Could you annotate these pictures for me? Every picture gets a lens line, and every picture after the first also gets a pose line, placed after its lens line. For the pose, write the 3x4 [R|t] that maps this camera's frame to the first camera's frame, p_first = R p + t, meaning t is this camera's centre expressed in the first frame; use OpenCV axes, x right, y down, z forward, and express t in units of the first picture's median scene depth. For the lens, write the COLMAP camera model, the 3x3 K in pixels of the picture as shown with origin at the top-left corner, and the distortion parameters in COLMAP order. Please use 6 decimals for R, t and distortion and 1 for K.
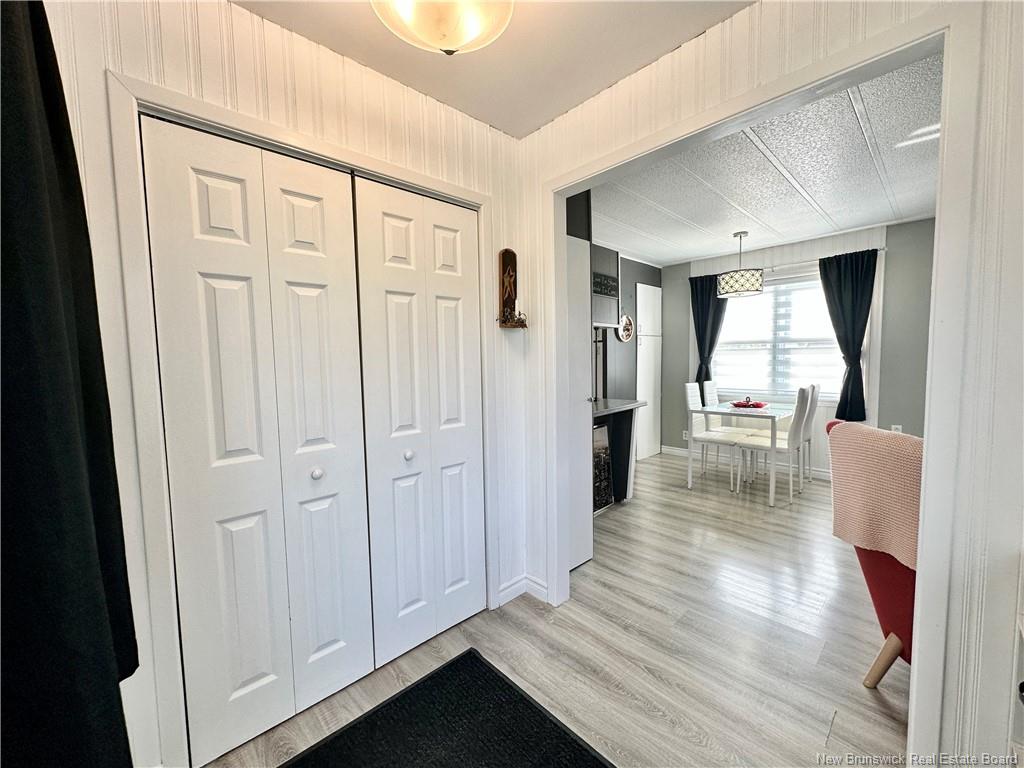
lens RADIAL K [[411.5, 0, 512.7], [0, 411.5, 383.7], [0, 0, 1]] dist [0.000748, 0.000149]
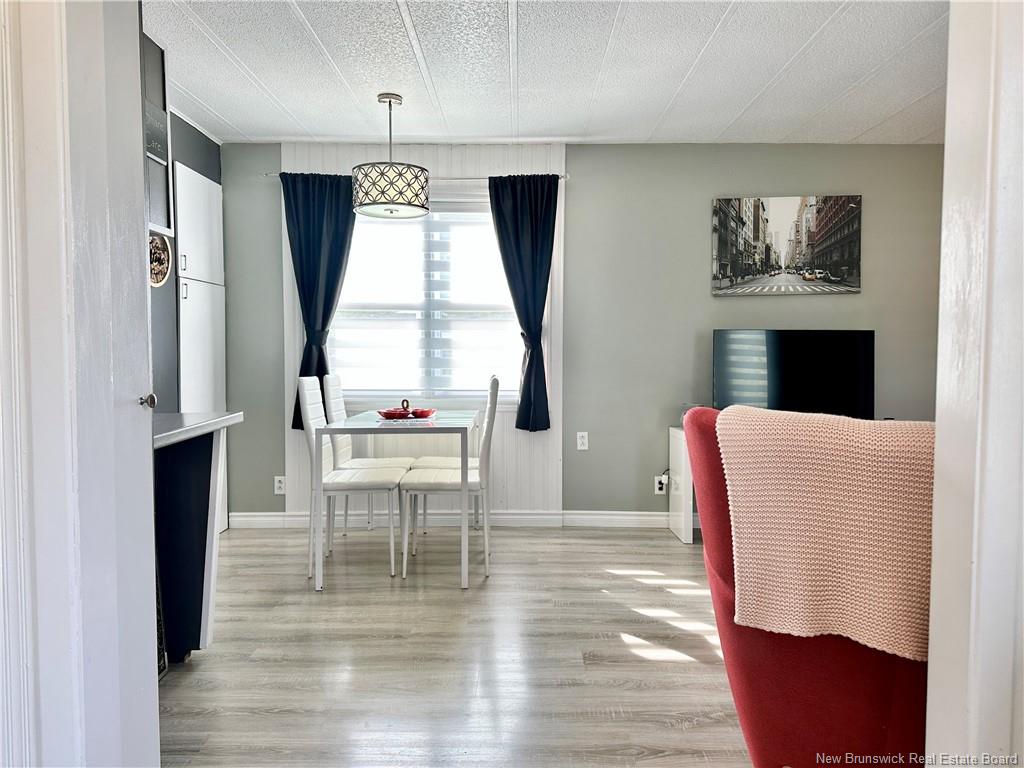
lens RADIAL K [[714.2, 0, 517.7], [0, 714.2, 386.6], [0, 0, 1]] dist [0.078454, -0.034401]
pose [[0.689569, -0.018407, 0.723986, -0.025040], [0.034727, 0.999367, -0.007669, 0.026438], [-0.723387, 0.030430, 0.689772, 0.217972]]
